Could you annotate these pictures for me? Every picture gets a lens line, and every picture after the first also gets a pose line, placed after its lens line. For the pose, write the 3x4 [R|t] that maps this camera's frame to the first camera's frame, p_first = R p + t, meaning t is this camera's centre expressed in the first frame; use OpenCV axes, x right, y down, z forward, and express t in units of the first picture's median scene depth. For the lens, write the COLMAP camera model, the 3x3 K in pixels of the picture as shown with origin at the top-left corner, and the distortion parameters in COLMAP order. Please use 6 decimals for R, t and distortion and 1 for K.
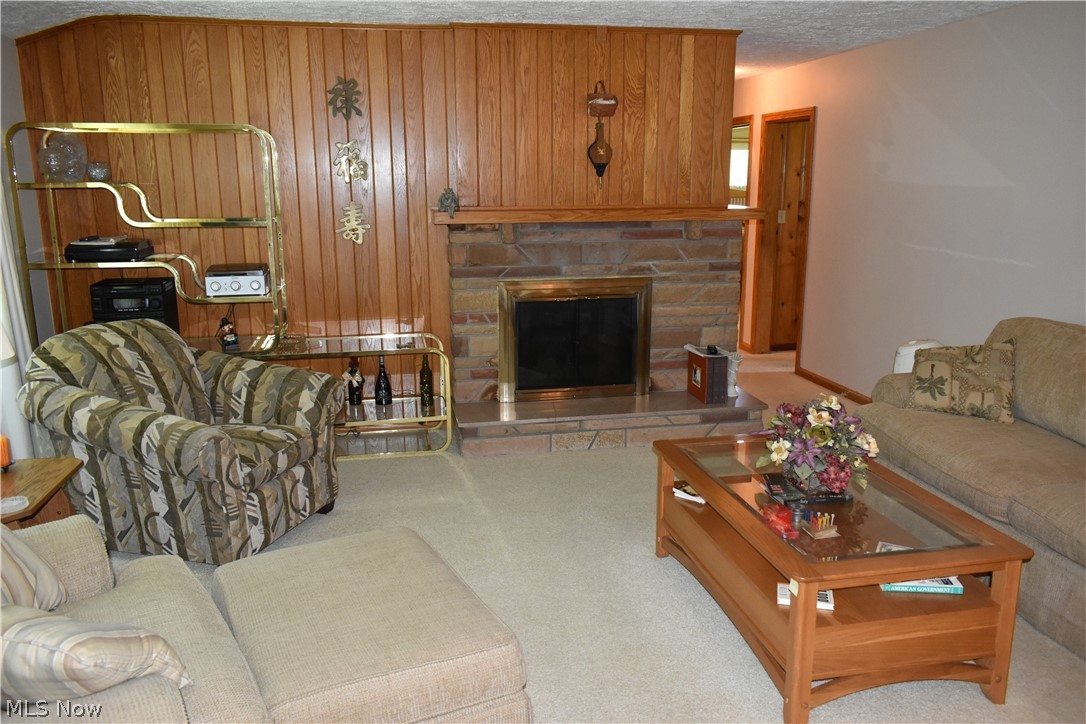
lens RADIAL K [[849.5, 0, 543.5], [0, 849.5, 362.0], [0, 0, 1]] dist [-0.005643, -0.001737]
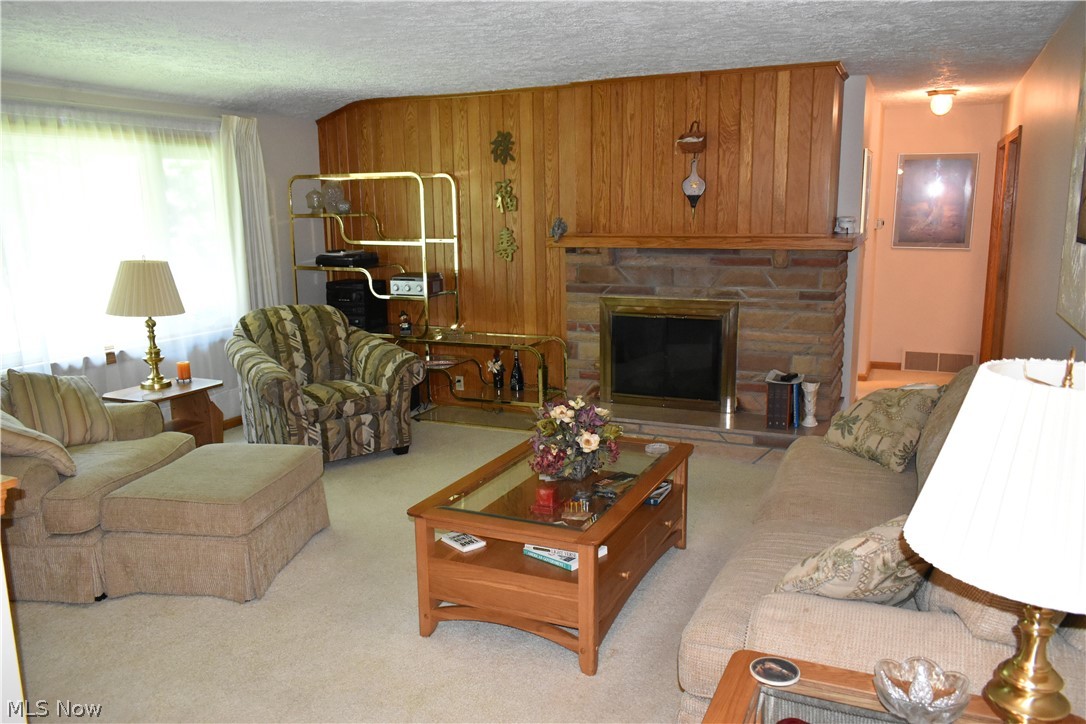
lens RADIAL K [[849.5, 0, 546.4], [0, 849.5, 365.1], [0, 0, 1]] dist [-0.005643, -0.001737]
pose [[0.810899, 0.102985, -0.576052, 0.577527], [-0.116021, 0.993145, 0.014231, -0.009849], [0.573569, 0.055294, 0.817289, 0.006568]]
